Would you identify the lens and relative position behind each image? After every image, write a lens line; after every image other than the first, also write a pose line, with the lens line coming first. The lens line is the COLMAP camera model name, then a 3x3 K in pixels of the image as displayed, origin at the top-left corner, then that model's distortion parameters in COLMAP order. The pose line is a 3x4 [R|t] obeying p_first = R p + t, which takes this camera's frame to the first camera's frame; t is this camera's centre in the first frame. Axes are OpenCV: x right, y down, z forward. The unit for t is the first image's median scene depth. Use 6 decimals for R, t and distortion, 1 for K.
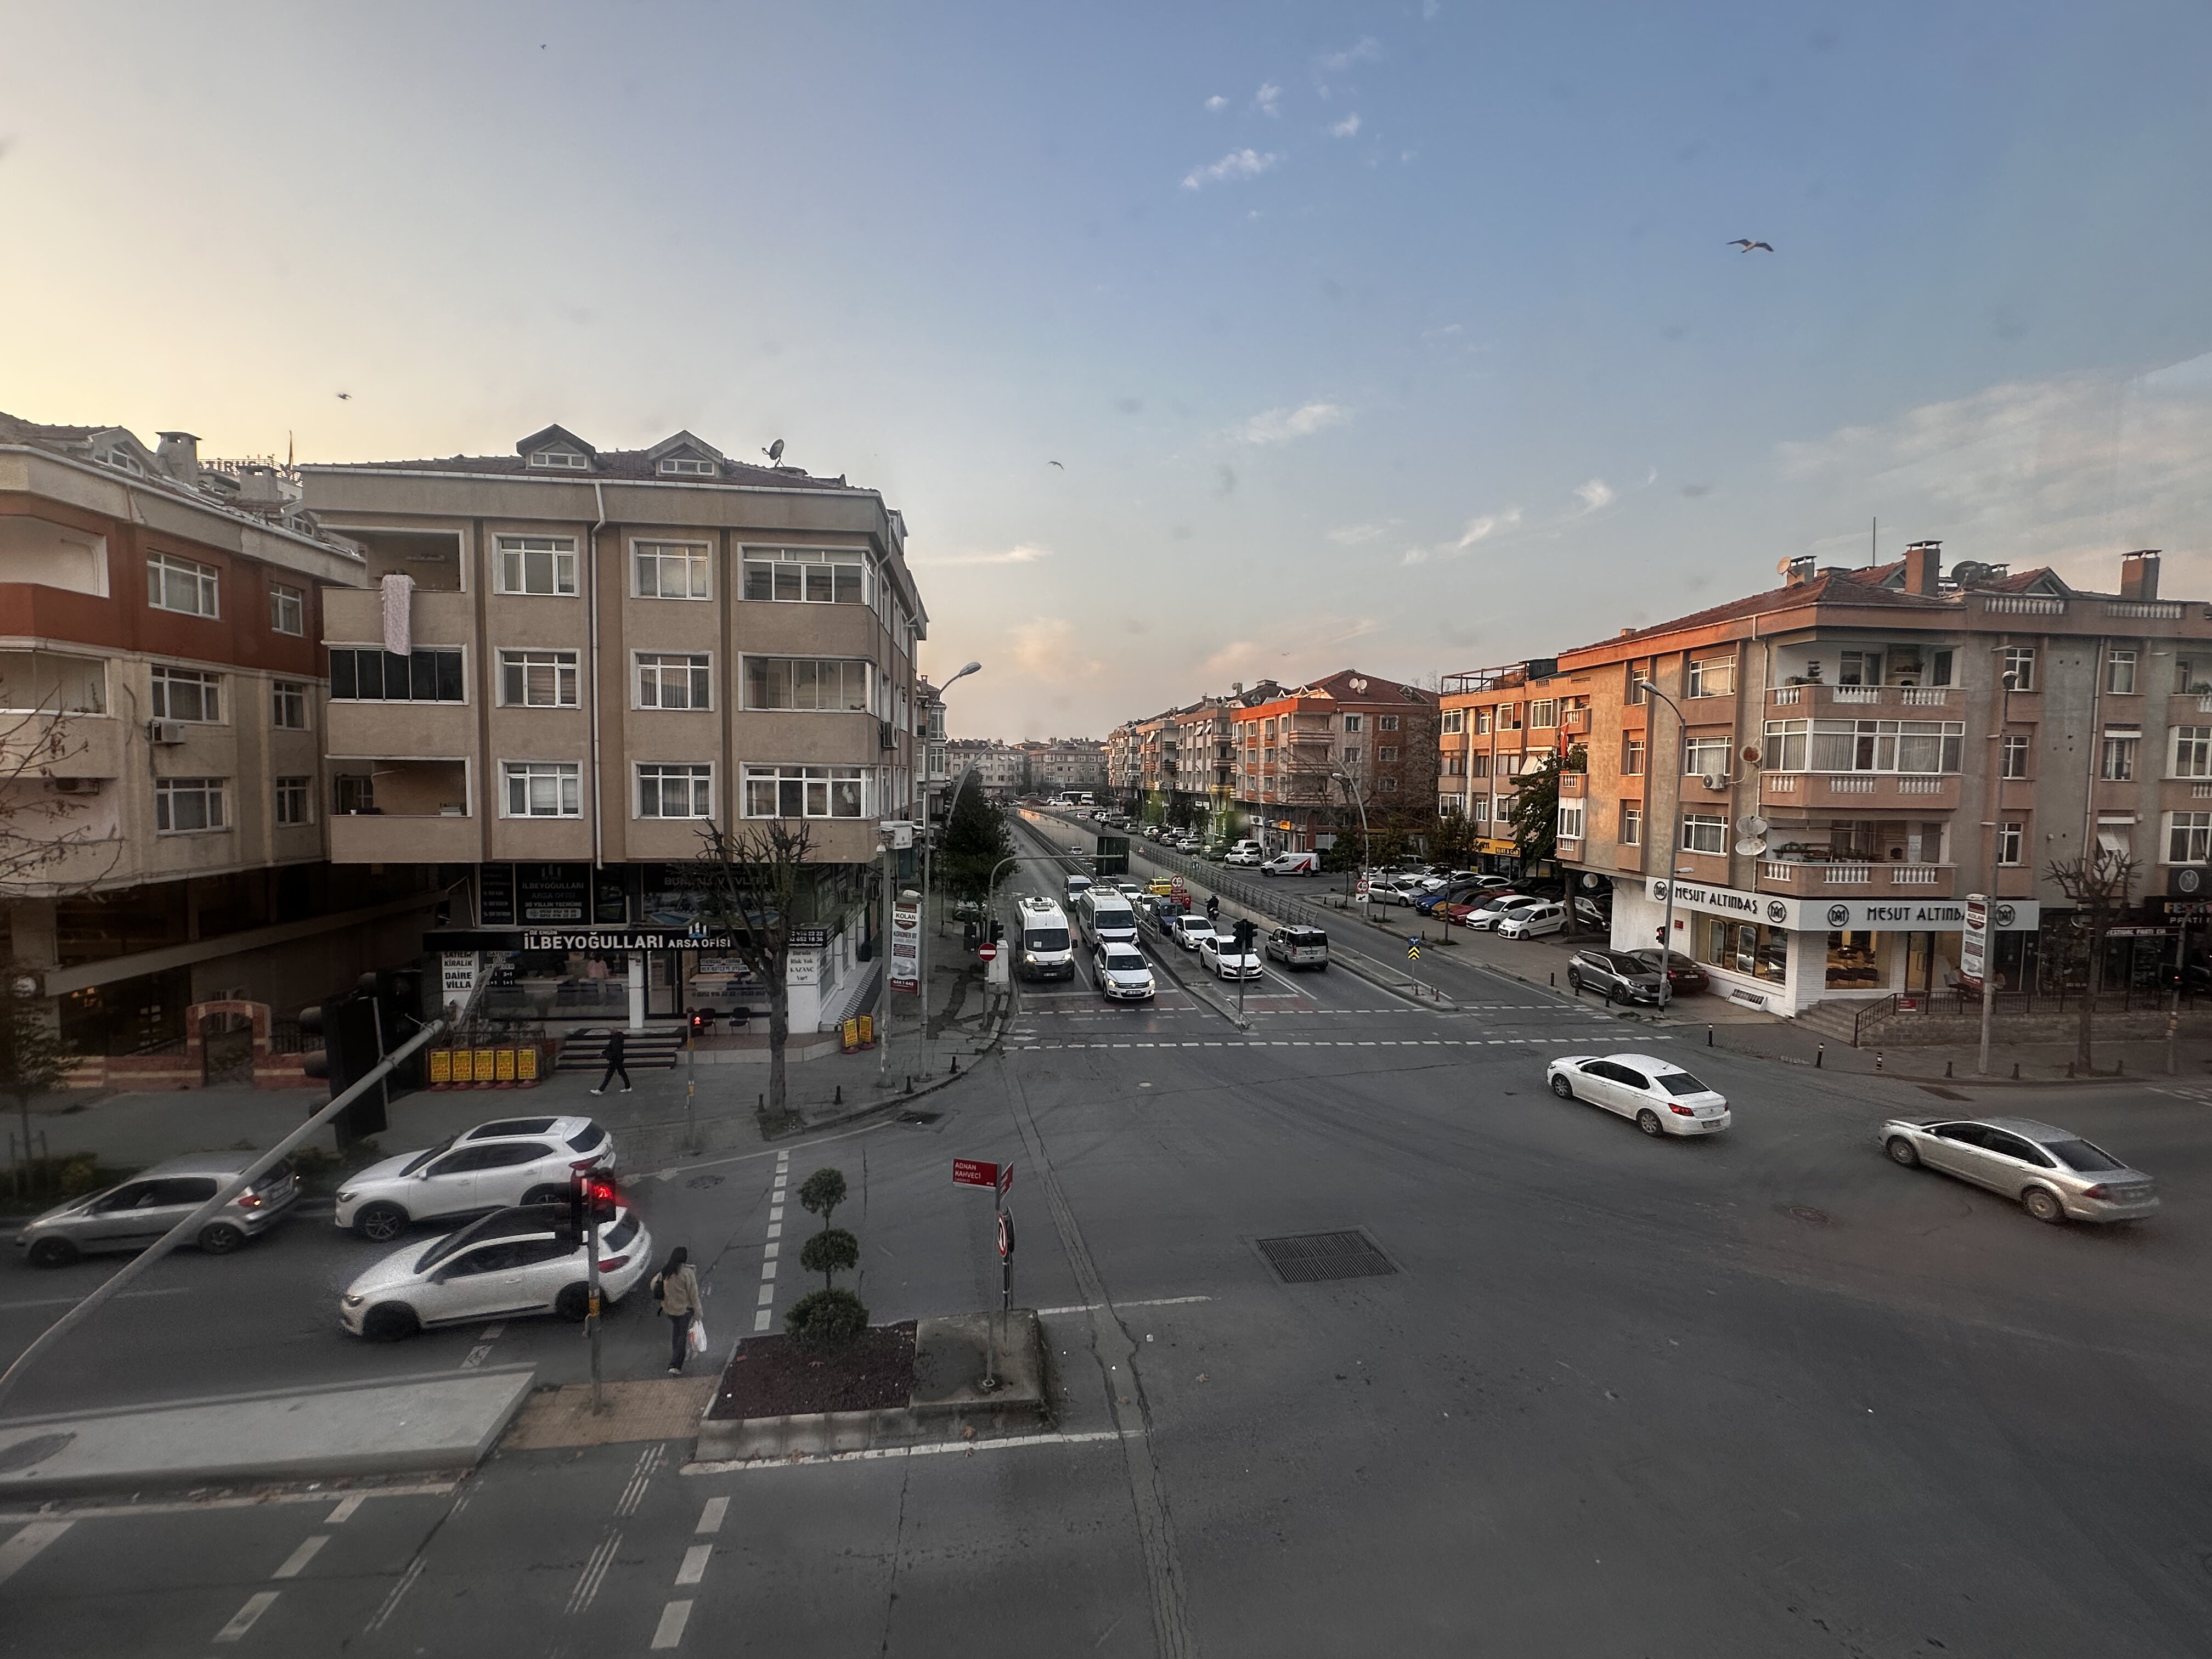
lens RADIAL K [[964.5, 0, 1103.3], [0, 964.5, 824.5], [0, 0, 1]] dist [0.000286, 0.000111]
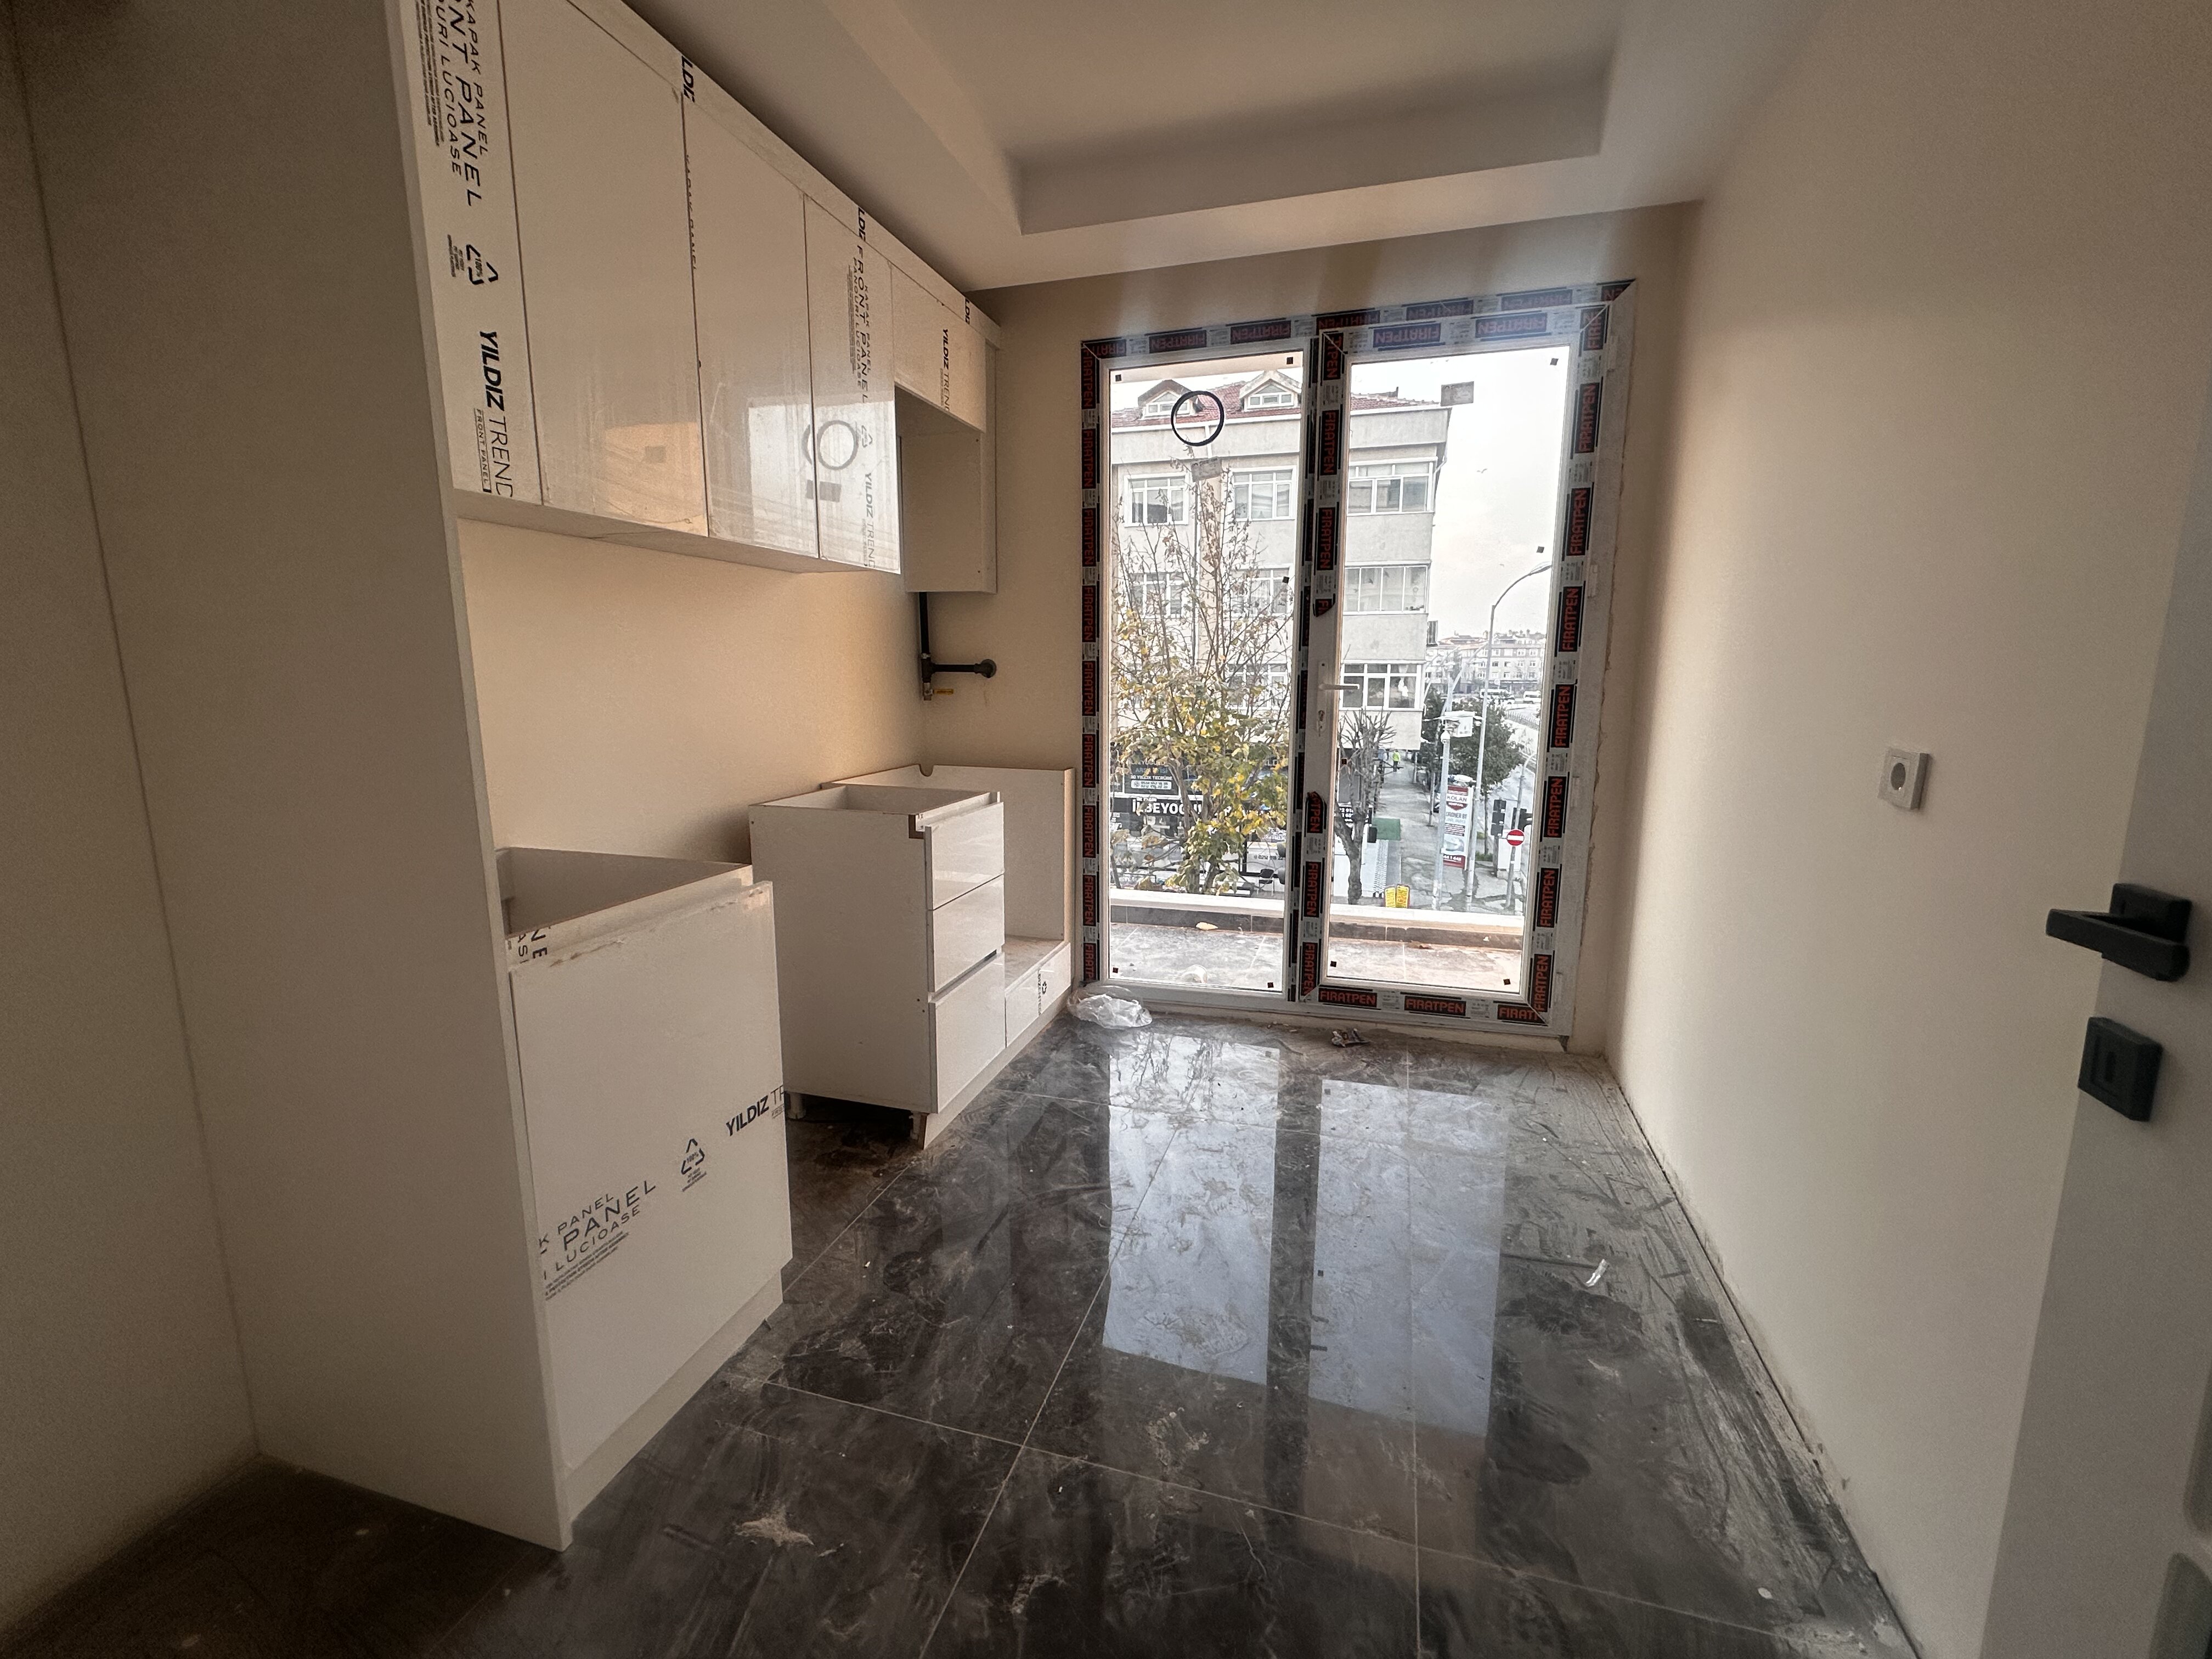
lens RADIAL K [[964.5, 0, 1103.3], [0, 964.5, 824.5], [0, 0, 1]] dist [0.000286, 0.000111]
pose [[0.917283, 0.053261, -0.394658, -0.141360], [-0.011605, 0.994170, 0.107196, 0.010835], [0.398066, -0.093749, 0.912554, -0.181220]]
